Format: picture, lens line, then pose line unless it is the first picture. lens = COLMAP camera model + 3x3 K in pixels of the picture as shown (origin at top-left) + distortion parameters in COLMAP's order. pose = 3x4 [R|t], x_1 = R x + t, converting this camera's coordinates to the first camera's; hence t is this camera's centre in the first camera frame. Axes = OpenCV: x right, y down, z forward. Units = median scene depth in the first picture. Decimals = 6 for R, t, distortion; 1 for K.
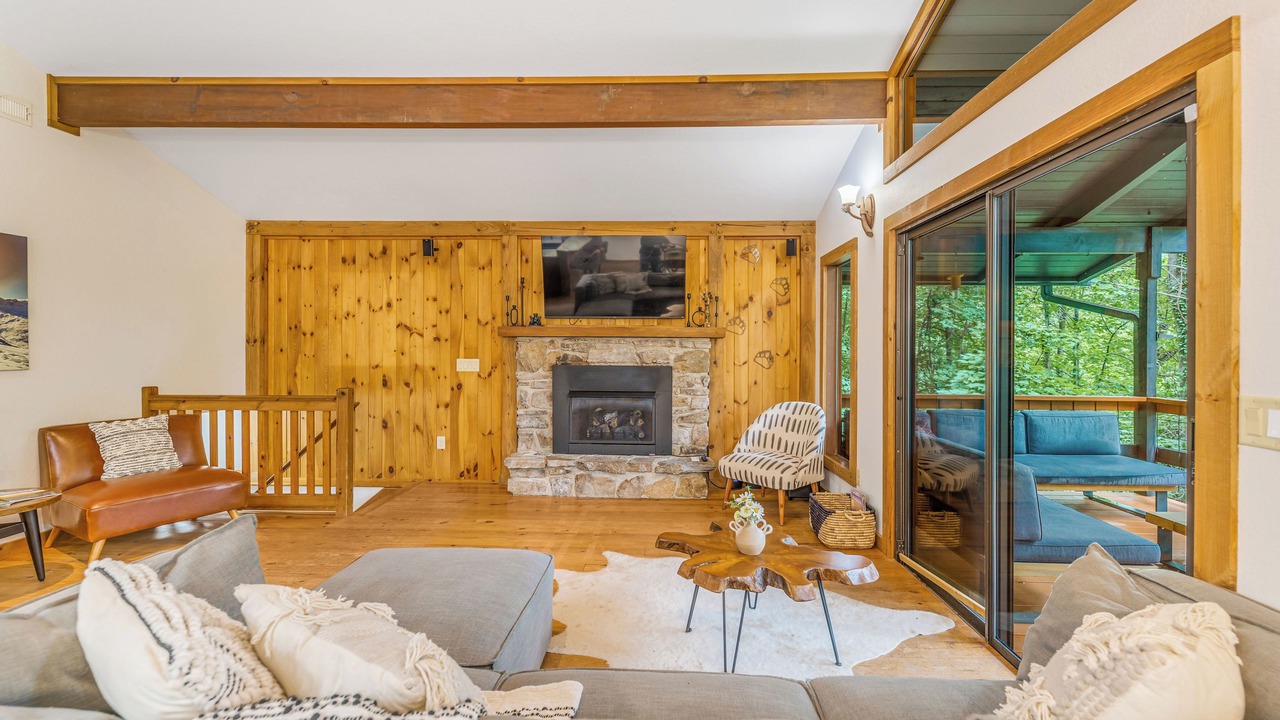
lens RADIAL K [[518.8, 0, 638.9], [0, 518.8, 340.3], [0, 0, 1]] dist [0.006052, 0.000123]
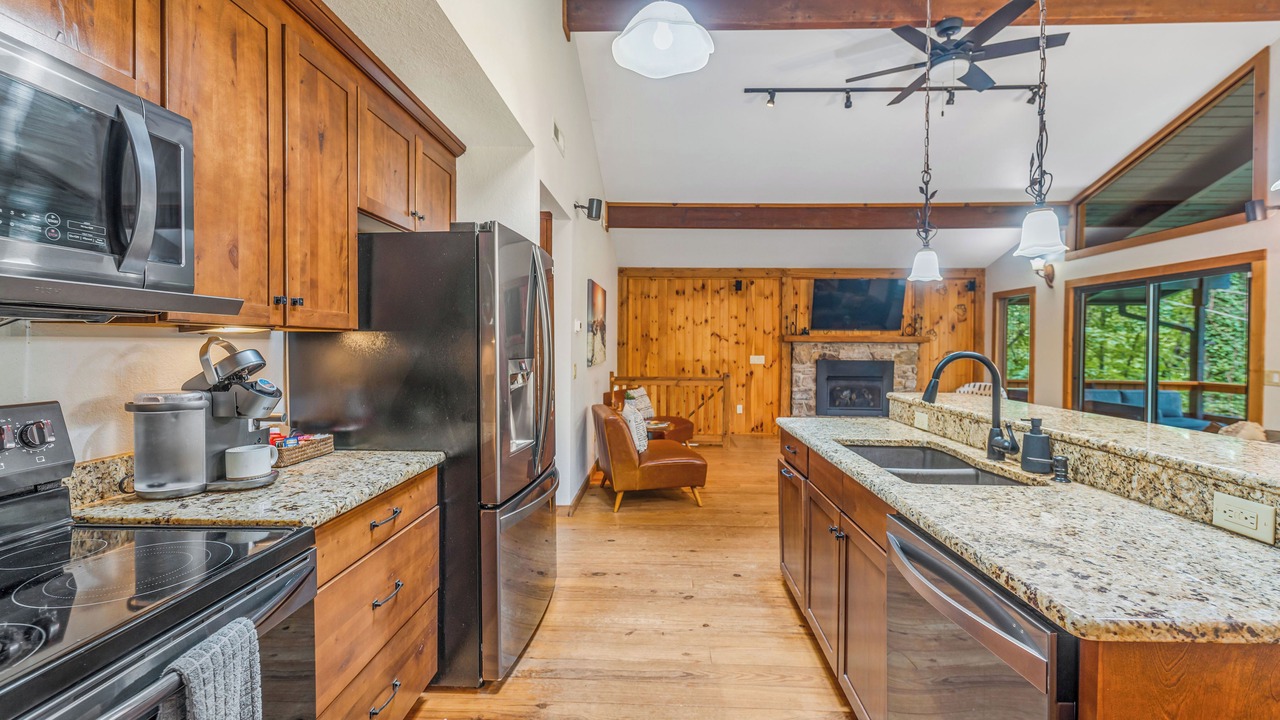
lens RADIAL K [[515.2, 0, 638.8], [0, 515.2, 344.6], [0, 0, 1]] dist [0.002162, 0.000177]
pose [[0.999880, 0.003068, -0.015203, -0.674596], [-0.002811, 0.999853, 0.016930, -0.023391], [0.015252, -0.016885, 0.999741, -0.568799]]
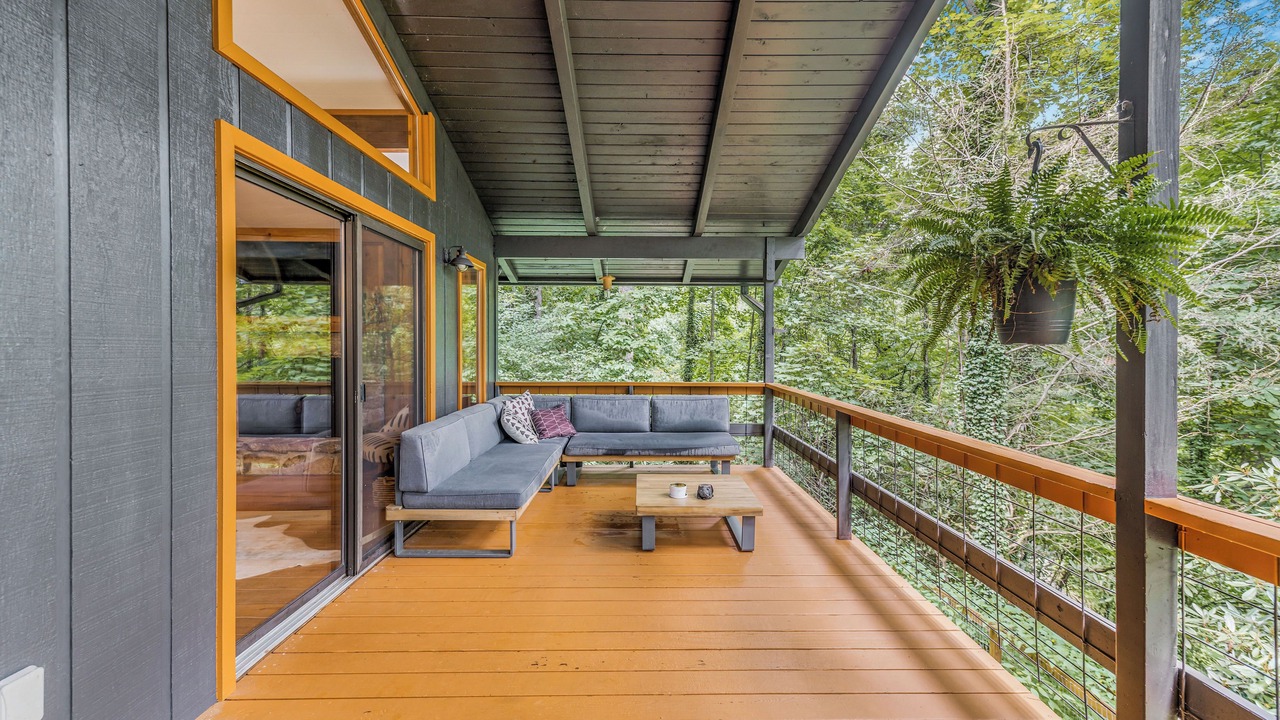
lens RADIAL K [[515.2, 0, 638.8], [0, 515.2, 344.6], [0, 0, 1]] dist [0.002162, 0.000177]
pose [[0.998959, -0.001498, 0.045588, 0.630547], [0.000731, 0.999858, 0.016851, 0.002359], [-0.045607, -0.016800, 0.998818, -0.140283]]
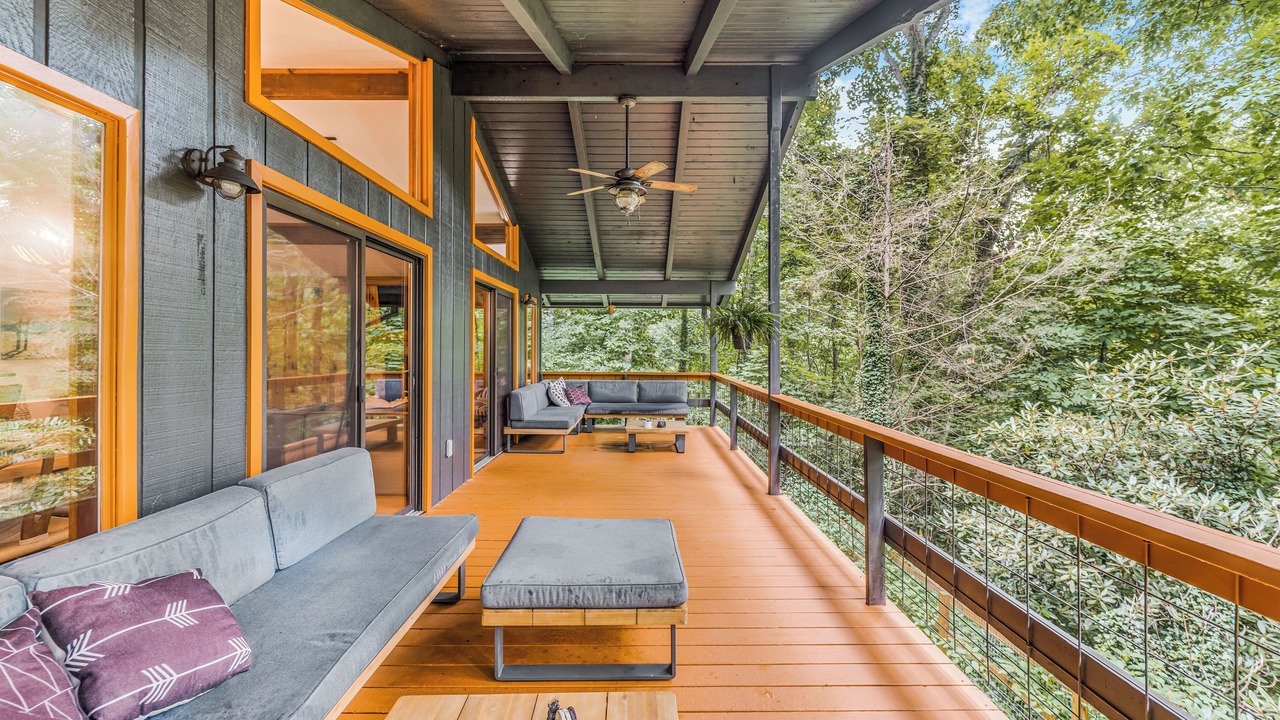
lens RADIAL K [[515.2, 0, 638.8], [0, 515.2, 344.6], [0, 0, 1]] dist [0.002162, 0.000177]
pose [[0.999159, 0.000335, 0.041004, 0.636995], [-0.000801, 0.999935, 0.011341, -0.012810], [-0.040997, -0.011364, 0.999095, -0.810329]]
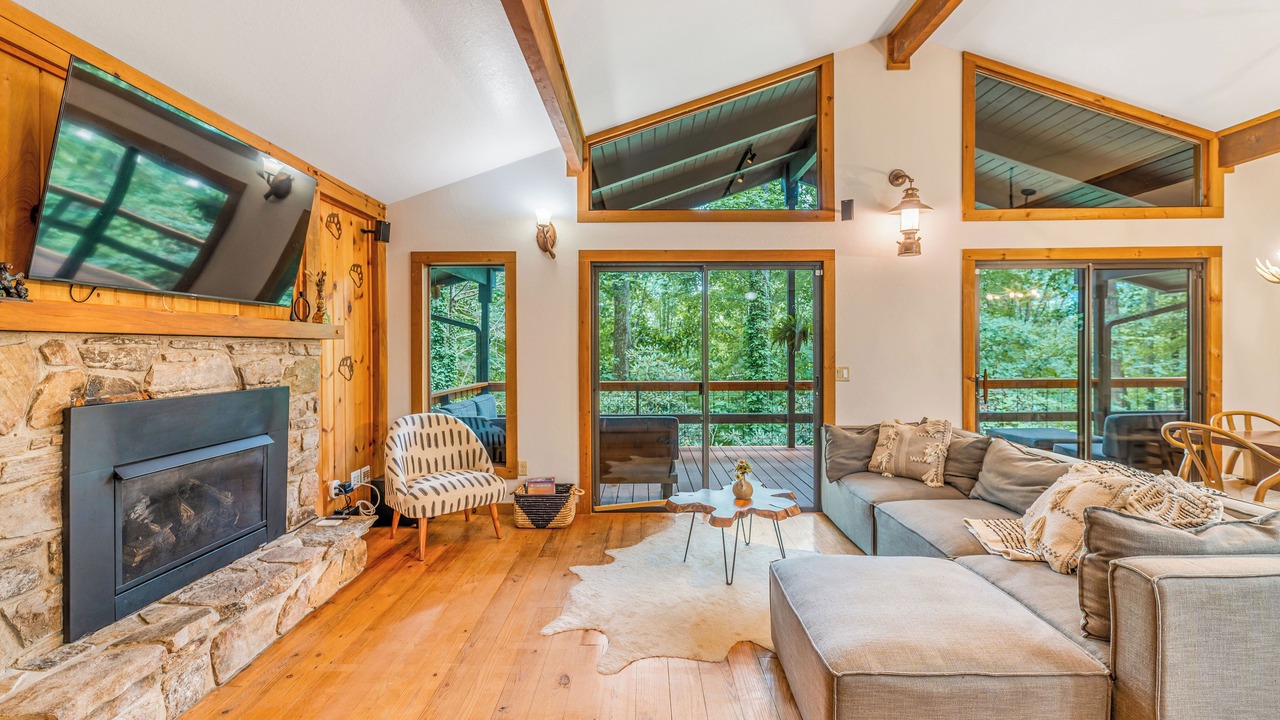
lens RADIAL K [[522.4, 0, 641.7], [0, 522.4, 353.8], [0, 0, 1]] dist [-0.006969, -0.000065]
pose [[-0.025493, -0.017124, 0.999528, -0.536742], [-0.015531, 0.999739, 0.016732, -0.004096], [-0.999554, -0.015097, -0.025753, 0.590993]]
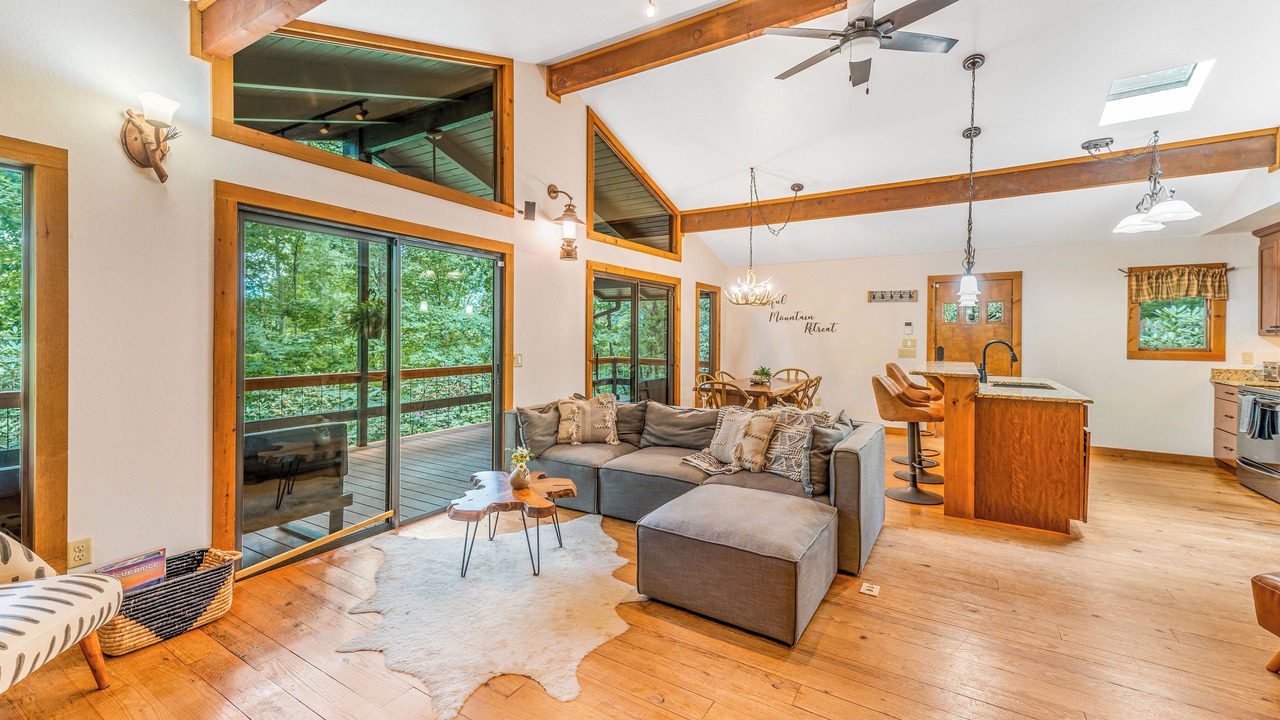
lens RADIAL K [[518.8, 0, 638.9], [0, 518.8, 340.3], [0, 0, 1]] dist [0.006052, 0.000123]
pose [[-0.870263, -0.016800, 0.492301, -0.334438], [-0.022949, 0.999716, -0.006451, 0.003688], [-0.492053, -0.016912, -0.870401, 0.927938]]
